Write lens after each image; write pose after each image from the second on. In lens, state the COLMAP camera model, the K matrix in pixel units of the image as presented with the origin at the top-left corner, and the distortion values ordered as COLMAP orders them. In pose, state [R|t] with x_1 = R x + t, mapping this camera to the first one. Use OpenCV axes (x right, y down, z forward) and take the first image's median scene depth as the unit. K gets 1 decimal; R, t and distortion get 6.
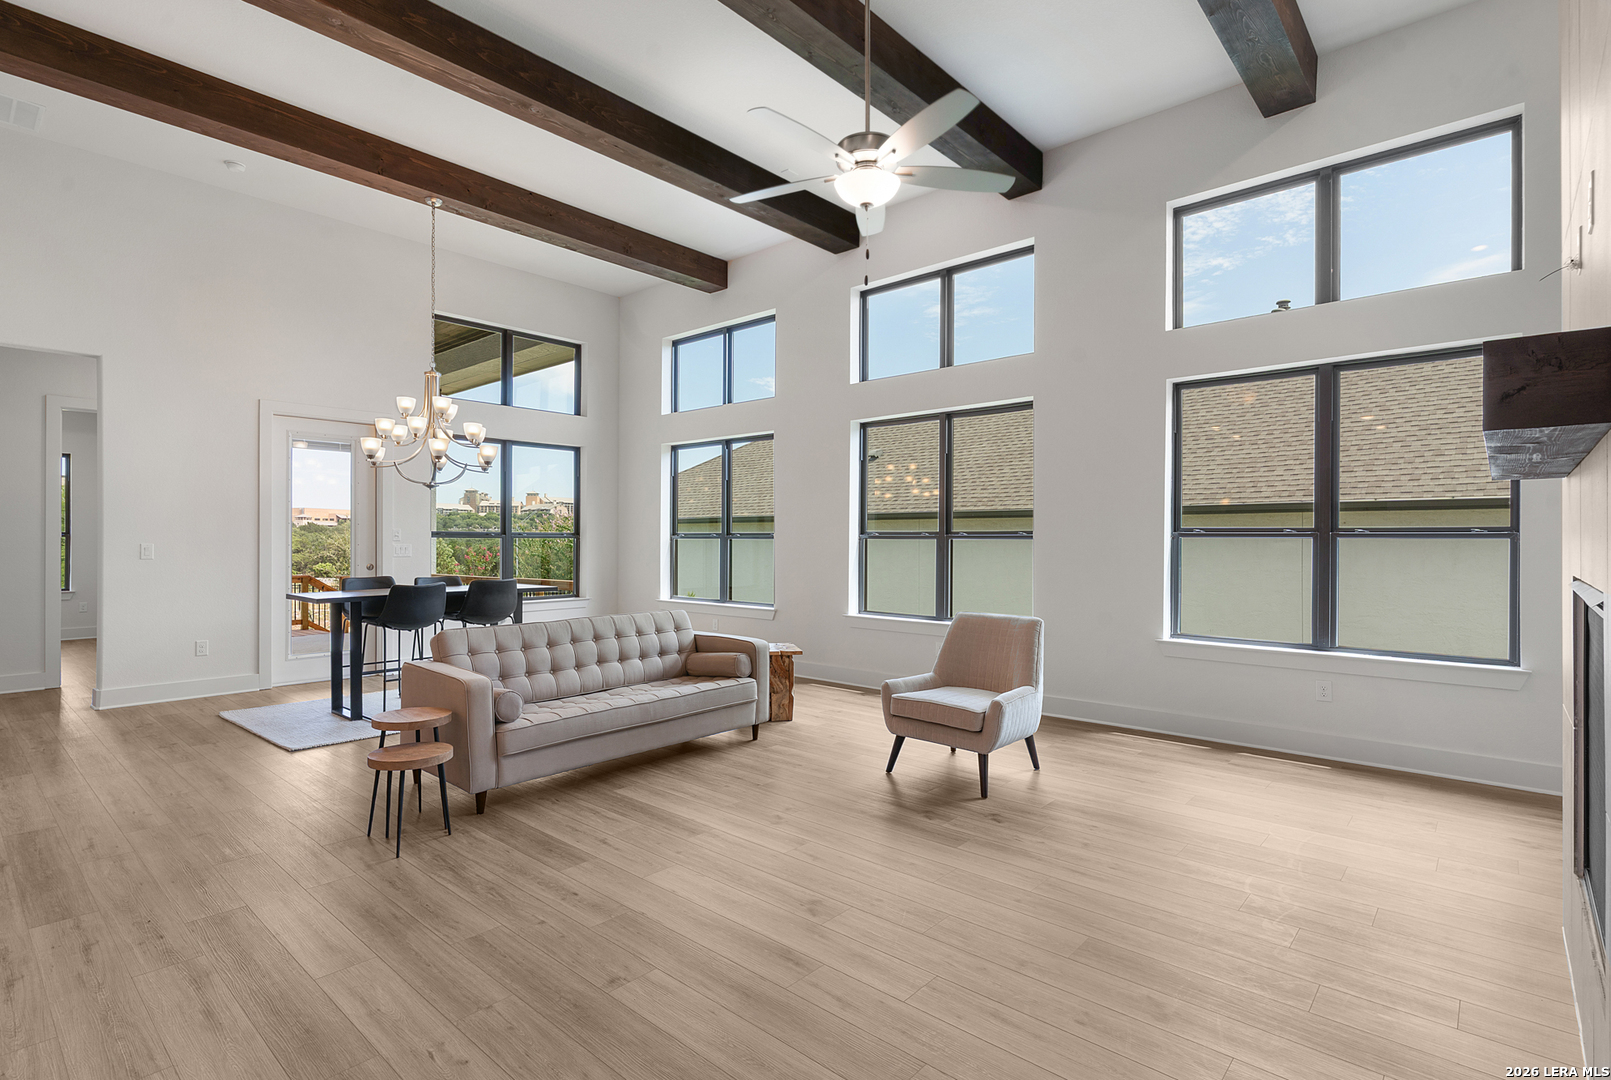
lens RADIAL K [[786.0, 0, 803.7], [0, 786.0, 538.1], [0, 0, 1]] dist [0.003434, 0.001036]
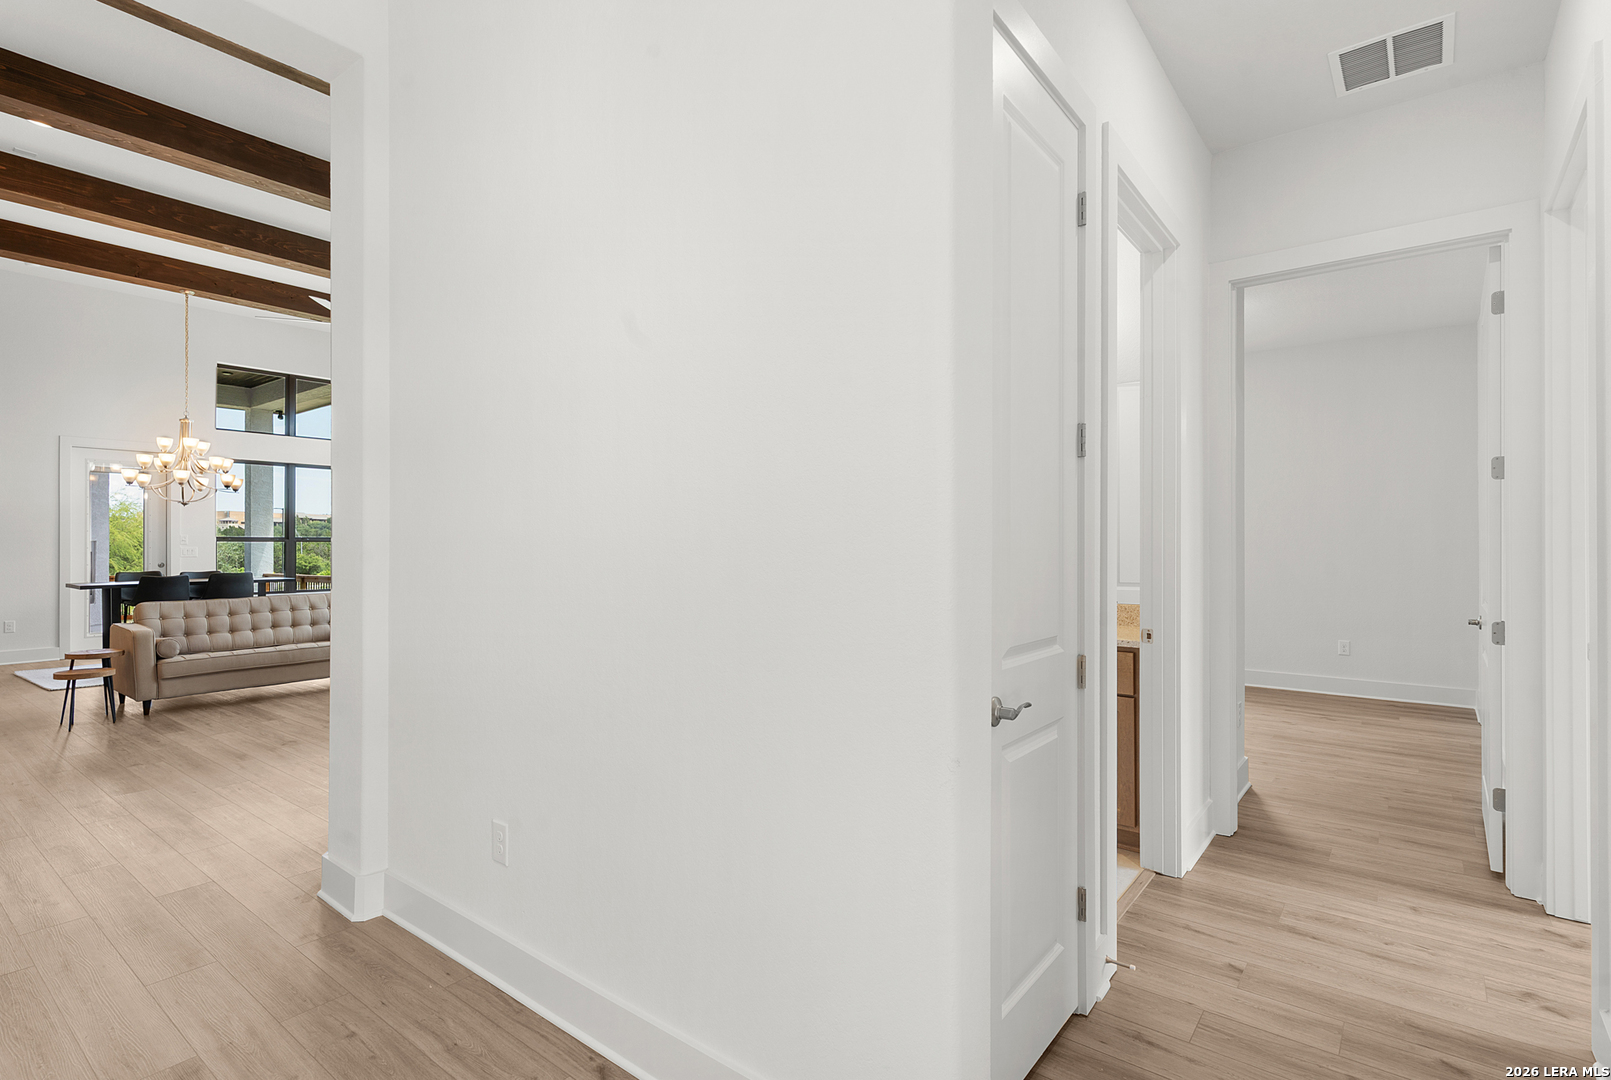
lens RADIAL K [[786.0, 0, 803.7], [0, 786.0, 538.1], [0, 0, 1]] dist [0.003434, 0.001036]
pose [[0.998199, -0.002436, 0.059947, 0.527101], [0.002652, 0.999990, -0.003532, 0.000849], [-0.059938, 0.003685, 0.998195, -0.430187]]
